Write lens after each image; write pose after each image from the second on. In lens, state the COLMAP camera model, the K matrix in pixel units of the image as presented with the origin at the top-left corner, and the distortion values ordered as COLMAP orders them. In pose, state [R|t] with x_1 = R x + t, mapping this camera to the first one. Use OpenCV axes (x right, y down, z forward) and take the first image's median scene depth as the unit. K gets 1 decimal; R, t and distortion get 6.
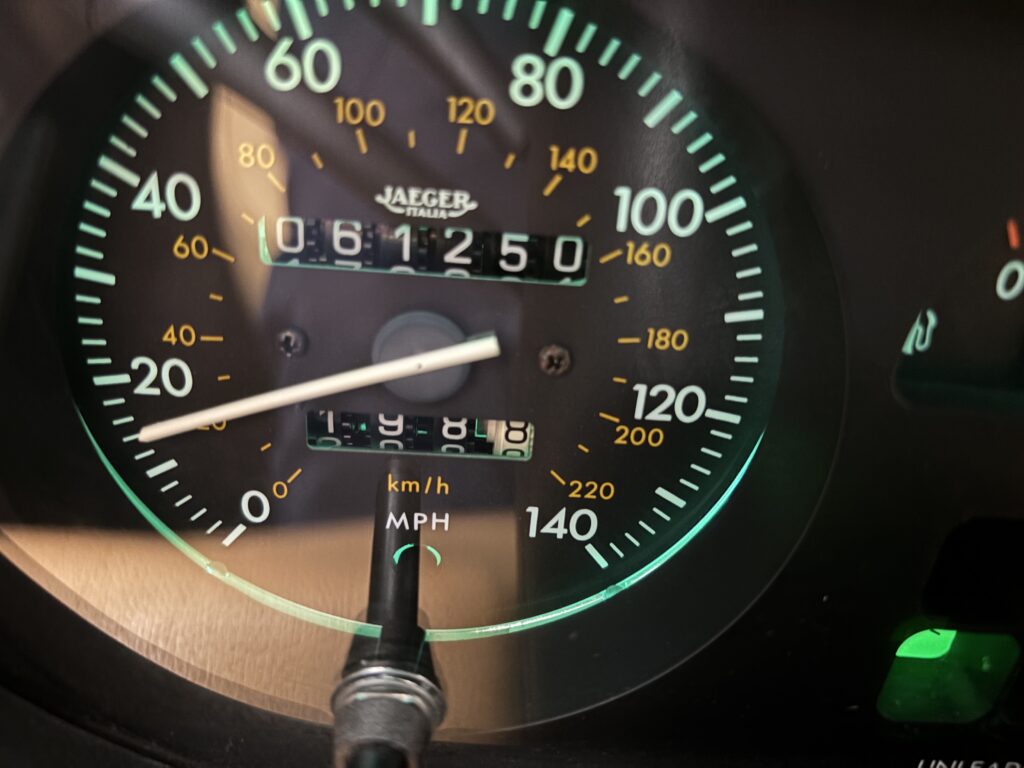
lens RADIAL K [[773.9, 0, 453.4], [0, 773.9, 387.1], [0, 0, 1]] dist [0.034459, -0.058779]
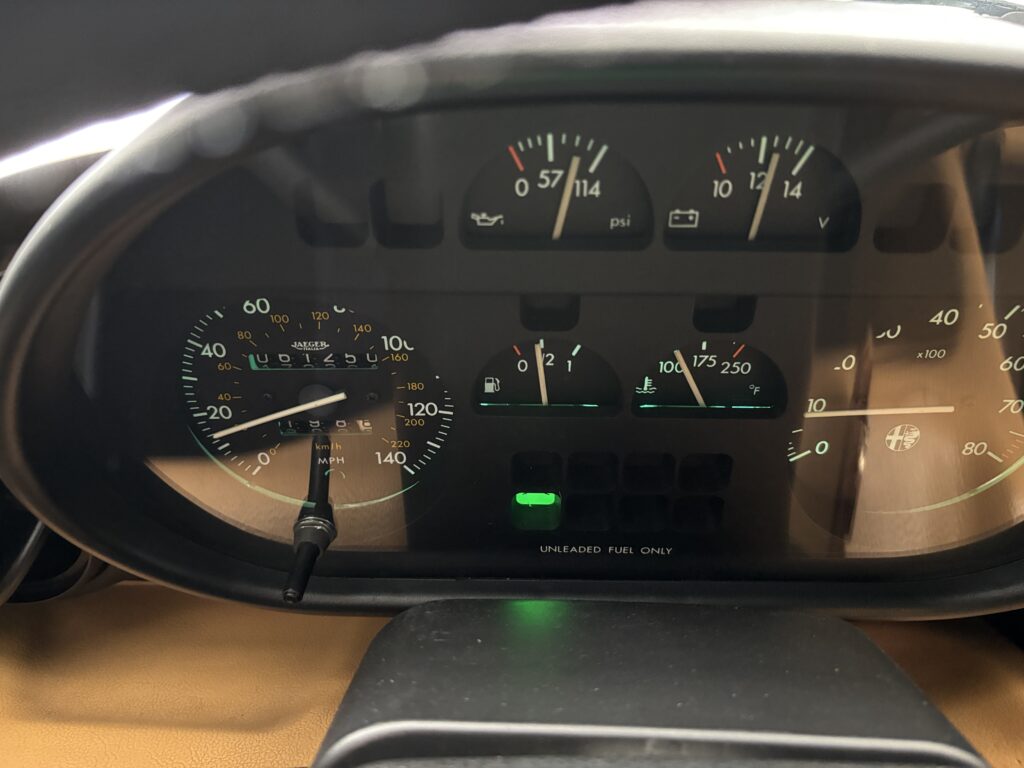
lens RADIAL K [[773.9, 0, 510.4], [0, 773.9, 373.9], [0, 0, 1]] dist [0.034459, -0.058779]
pose [[0.997645, -0.059891, -0.033439, 0.673258], [0.063429, 0.991063, 0.117349, -0.379285], [0.026112, -0.119194, 0.992528, -1.496446]]
